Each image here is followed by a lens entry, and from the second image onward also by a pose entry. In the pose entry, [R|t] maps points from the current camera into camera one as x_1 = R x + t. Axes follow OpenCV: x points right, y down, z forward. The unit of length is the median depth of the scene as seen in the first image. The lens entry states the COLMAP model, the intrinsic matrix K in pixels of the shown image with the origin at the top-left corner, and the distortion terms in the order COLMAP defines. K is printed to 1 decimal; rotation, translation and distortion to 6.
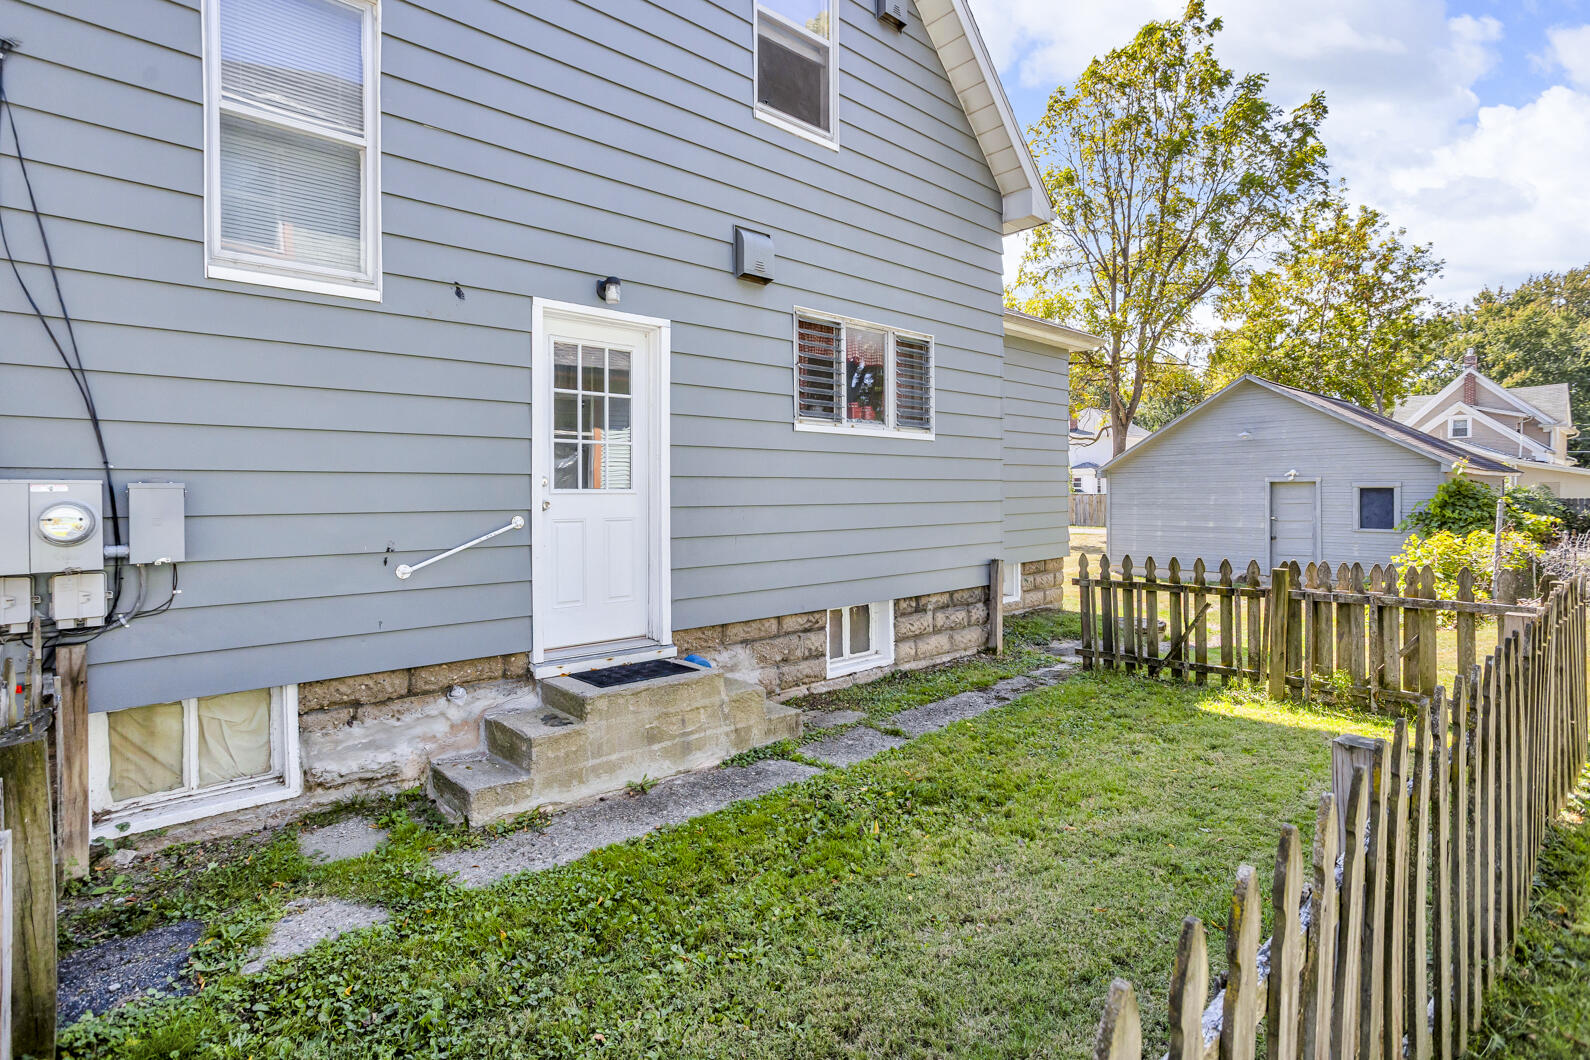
lens RADIAL K [[761.5, 0, 762.8], [0, 761.5, 502.5], [0, 0, 1]] dist [0.002381, 0.010730]
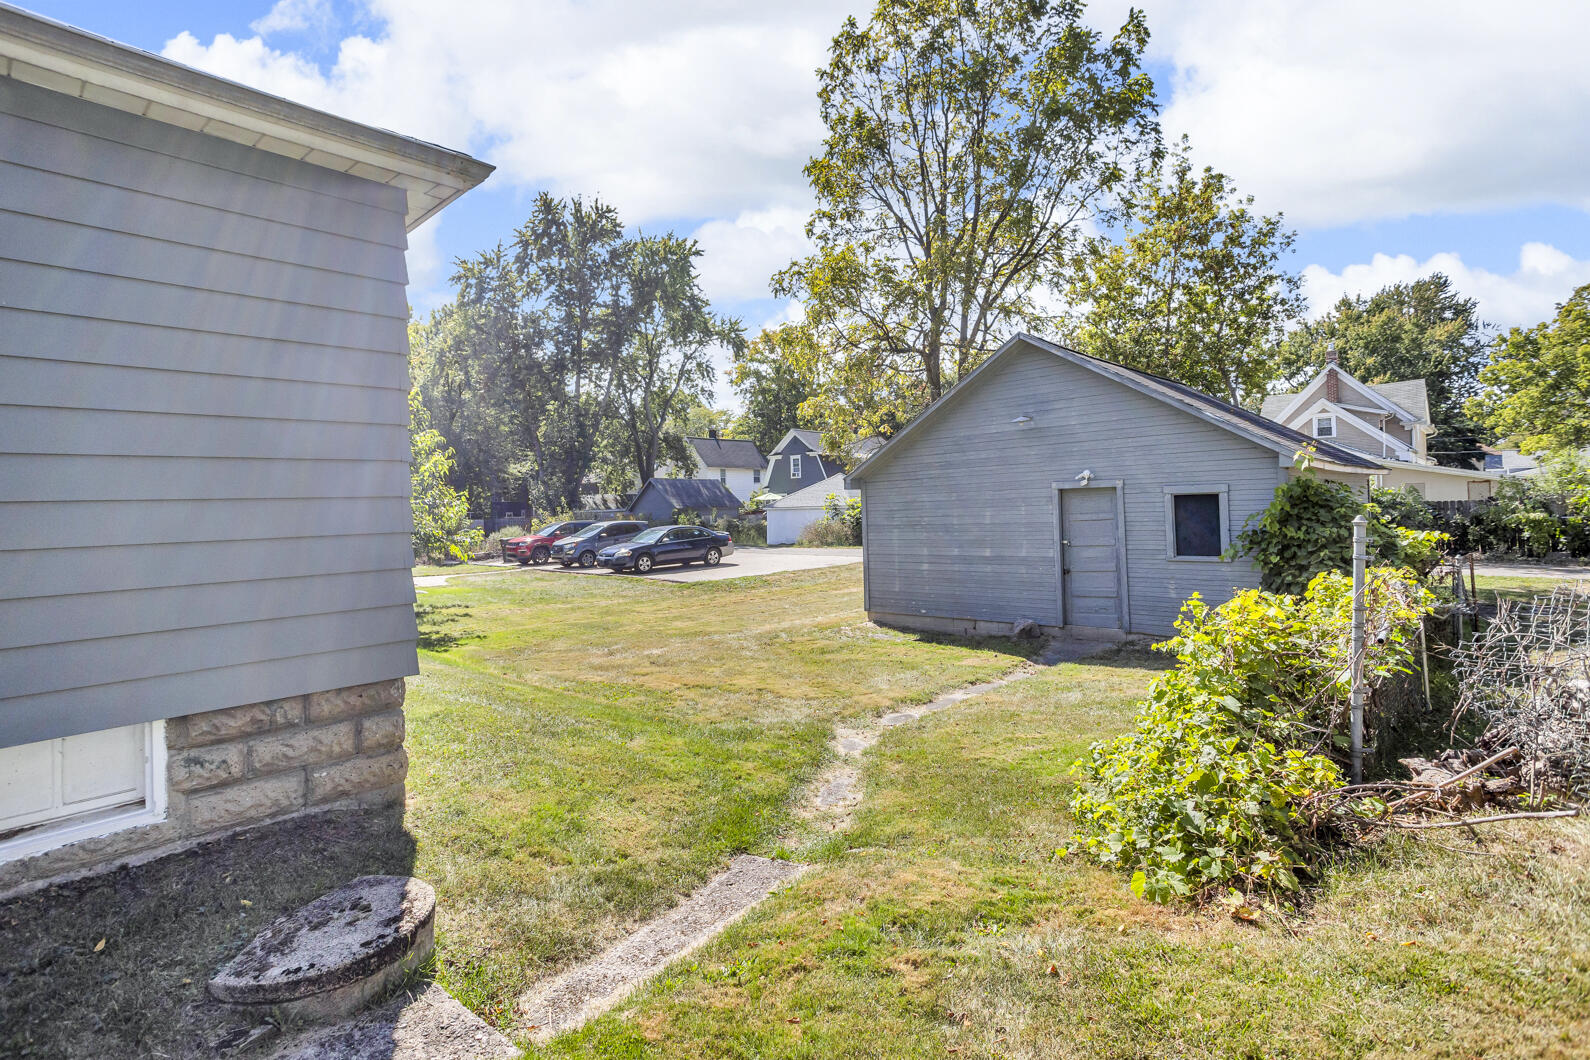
lens RADIAL K [[761.5, 0, 763.1], [0, 761.5, 501.9], [0, 0, 1]] dist [0.002381, 0.010730]
pose [[0.995145, -0.025367, 0.095096, 0.199526], [0.027720, 0.999339, -0.023504, -0.003993], [-0.094437, 0.026026, 0.995191, 0.206137]]
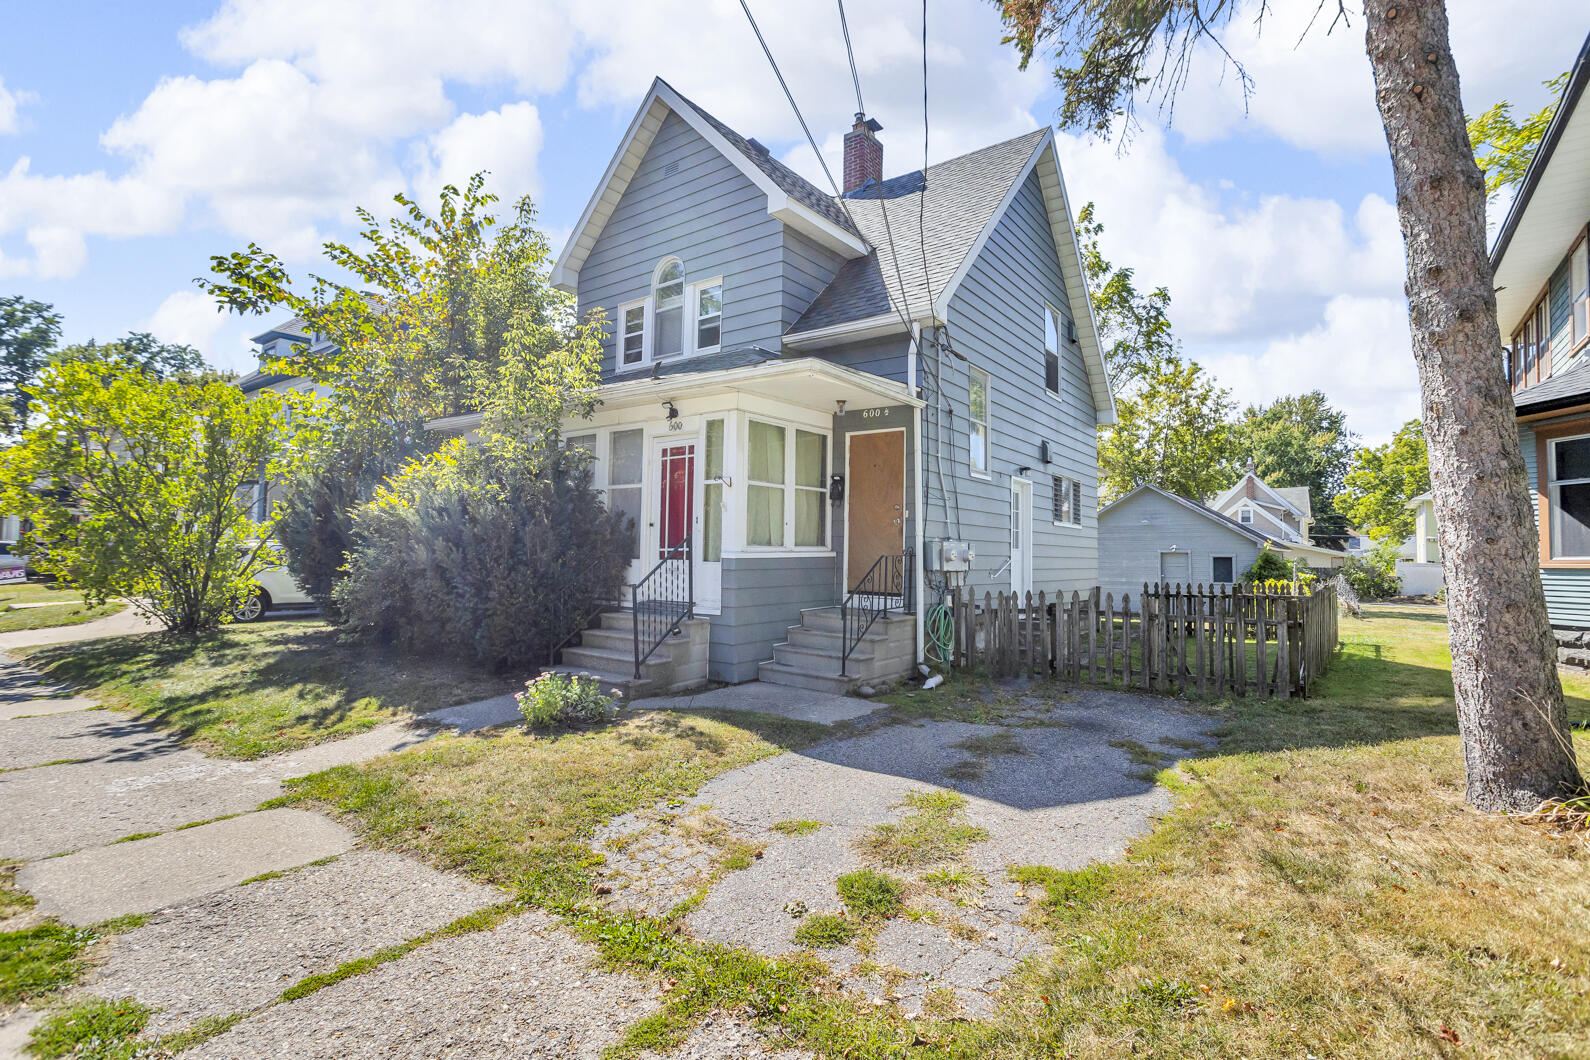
lens RADIAL K [[761.5, 0, 794.2], [0, 761.5, 523.6], [0, 0, 1]] dist [0.002381, 0.010730]
pose [[0.976446, 0.024509, 0.214365, -0.236566], [-0.011923, 0.998138, -0.059812, 0.009527], [-0.215432, 0.055847, 0.974921, -0.209657]]
